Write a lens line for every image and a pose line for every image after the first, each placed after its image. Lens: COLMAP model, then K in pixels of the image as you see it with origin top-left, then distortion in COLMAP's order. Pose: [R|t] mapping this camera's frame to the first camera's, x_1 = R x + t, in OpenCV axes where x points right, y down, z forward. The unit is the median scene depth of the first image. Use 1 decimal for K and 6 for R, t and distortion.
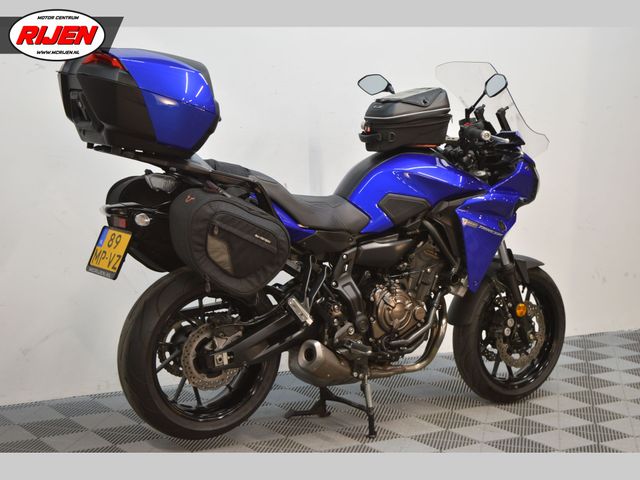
lens RADIAL K [[1317.9, 0, 320.0], [0, 1317.9, 240.0], [0, 0, 1]] dist [-0.029238, -0.062213]
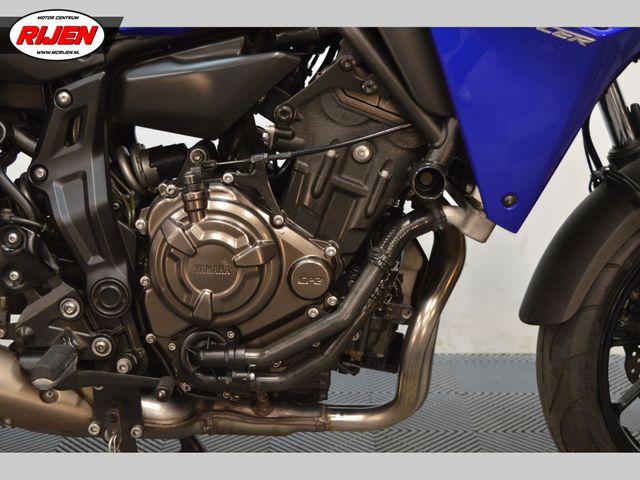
lens RADIAL K [[897.4, 0, 320.0], [0, 897.4, 240.0], [0, 0, 1]] dist [-0.011668, -0.018830]
pose [[0.828231, 0.081369, -0.554448, 0.210954], [-0.047062, 0.996006, 0.075870, 0.029121], [0.558407, -0.036745, 0.828753, 0.835809]]
